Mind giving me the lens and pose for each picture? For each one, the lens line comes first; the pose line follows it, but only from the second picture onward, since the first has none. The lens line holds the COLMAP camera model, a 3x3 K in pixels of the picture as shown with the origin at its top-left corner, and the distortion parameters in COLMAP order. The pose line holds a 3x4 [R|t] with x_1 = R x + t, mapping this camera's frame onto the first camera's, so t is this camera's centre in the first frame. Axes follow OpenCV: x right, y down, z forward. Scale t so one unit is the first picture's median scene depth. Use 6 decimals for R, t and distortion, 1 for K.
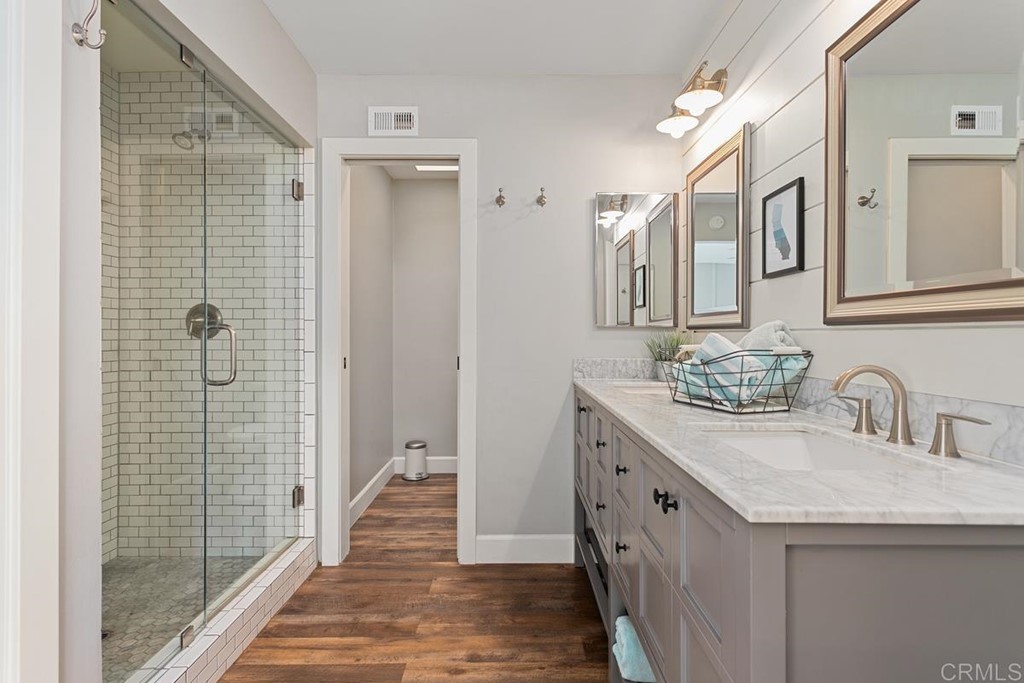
lens RADIAL K [[489.1, 0, 504.0], [0, 489.1, 335.3], [0, 0, 1]] dist [0.008787, -0.000481]
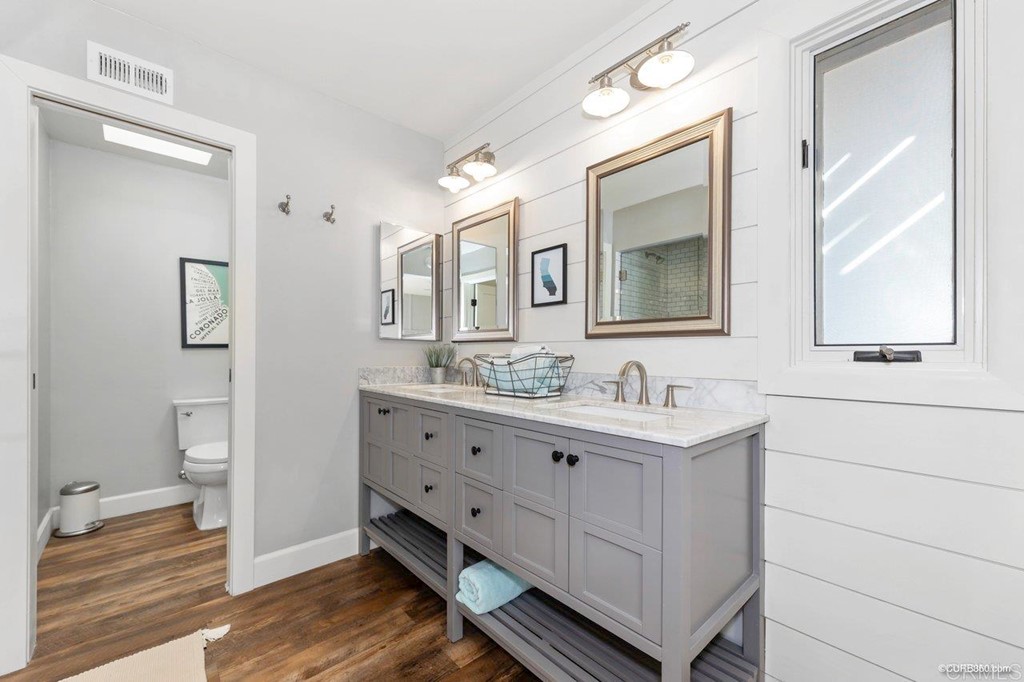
lens RADIAL K [[413.9, 0, 507.7], [0, 413.9, 352.6], [0, 0, 1]] dist [0.008549, -0.001281]
pose [[0.741784, 0.001193, 0.670638, -0.291404], [-0.002443, 0.999997, 0.000923, 0.016101], [-0.670635, -0.002323, 0.741784, 0.108669]]
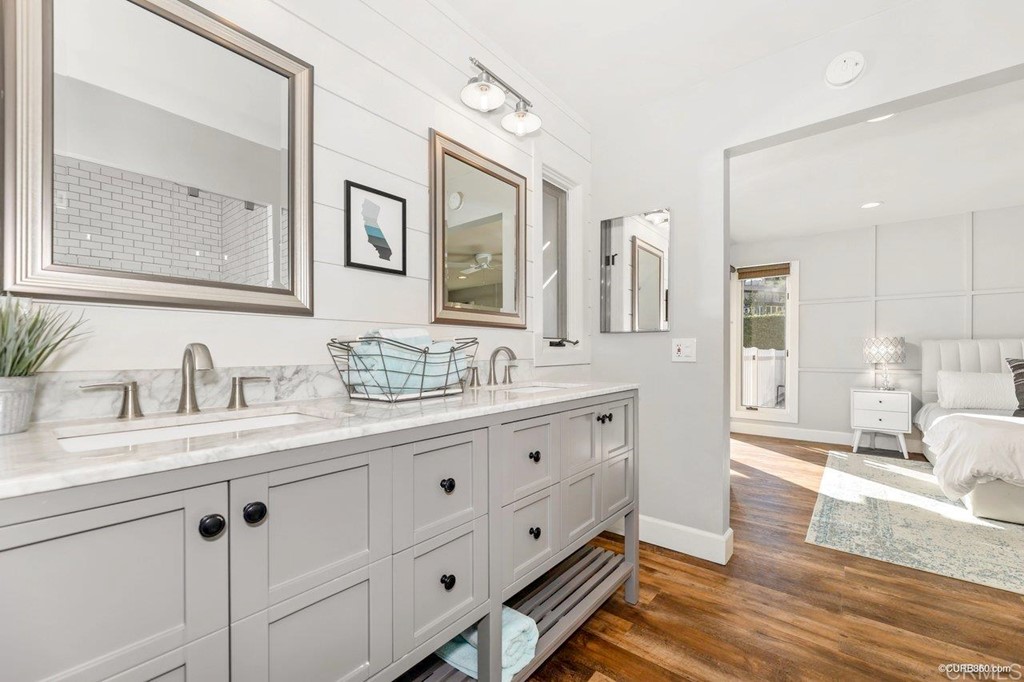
lens RADIAL K [[413.9, 0, 510.3], [0, 413.9, 348.3], [0, 0, 1]] dist [0.008549, -0.001281]
pose [[-0.767706, -0.009067, 0.640738, -0.189055], [-0.010739, 0.999942, 0.001284, 0.032922], [-0.640712, -0.005895, -0.767758, 1.162769]]
